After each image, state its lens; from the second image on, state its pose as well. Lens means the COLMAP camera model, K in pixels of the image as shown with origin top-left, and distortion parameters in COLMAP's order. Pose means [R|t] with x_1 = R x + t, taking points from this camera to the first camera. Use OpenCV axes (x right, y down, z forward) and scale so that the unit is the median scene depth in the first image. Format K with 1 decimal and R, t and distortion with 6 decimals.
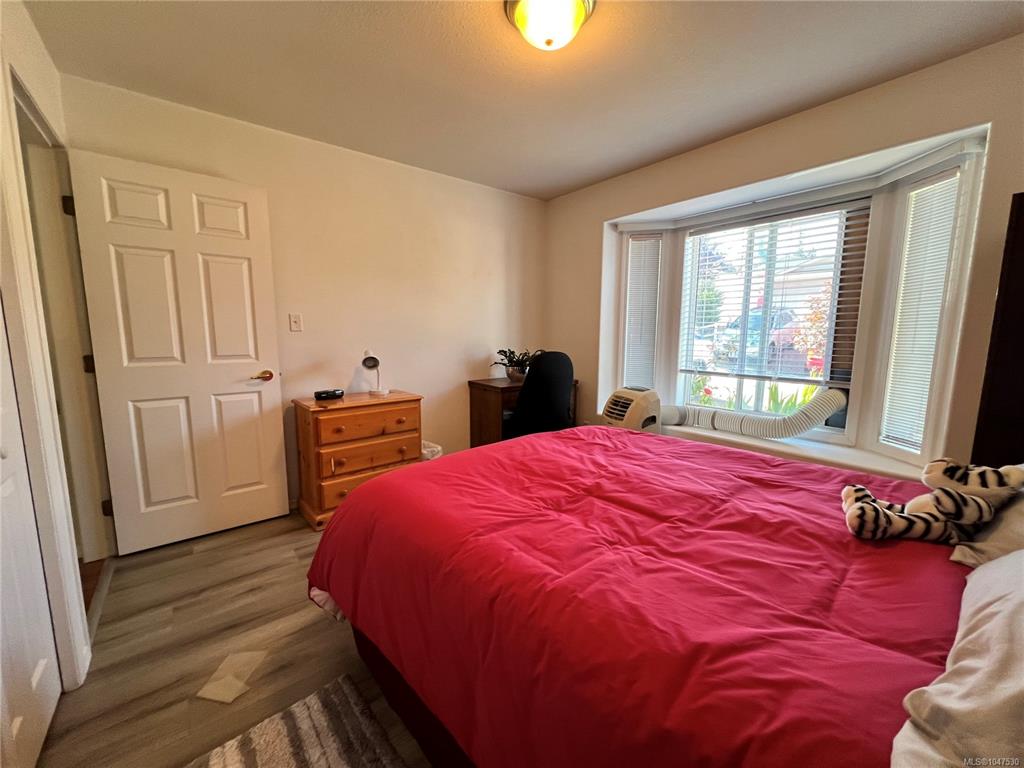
lens RADIAL K [[411.7, 0, 512.0], [0, 411.7, 384.0], [0, 0, 1]] dist [0.000705, 0.000059]
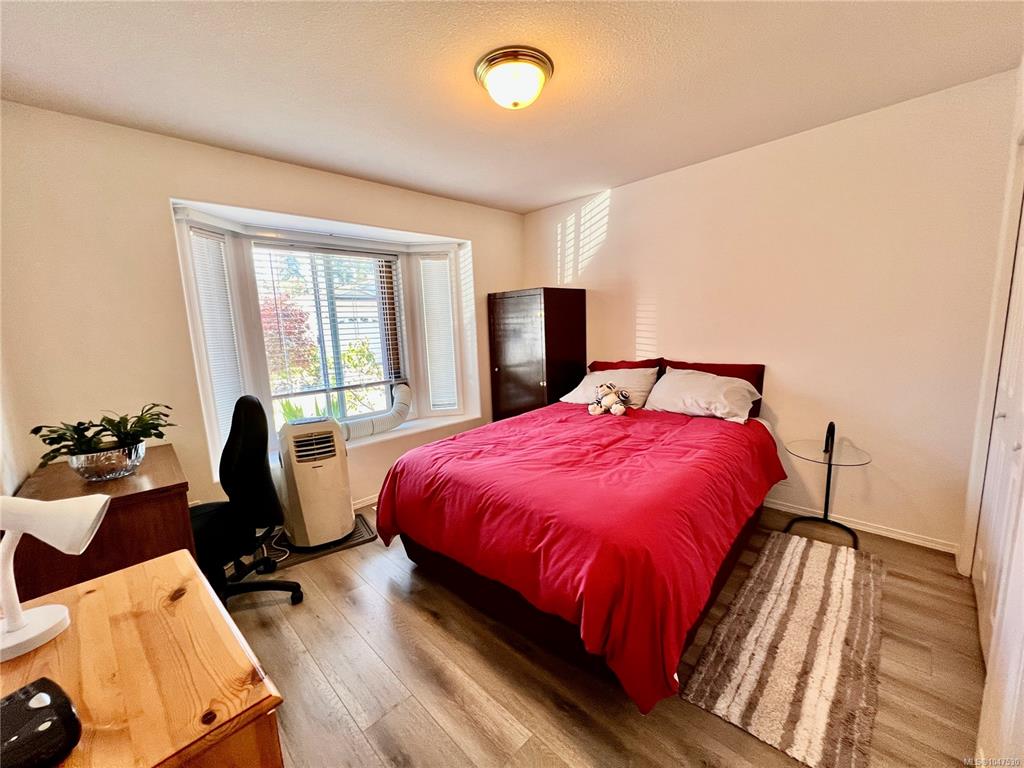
lens RADIAL K [[411.7, 0, 512.0], [0, 411.7, 384.0], [0, 0, 1]] dist [0.000705, 0.000059]
pose [[-0.110826, -0.139185, 0.984045, -1.162005], [0.165869, 0.973667, 0.156398, -0.256487], [-0.979901, 0.180555, -0.084822, 1.261040]]
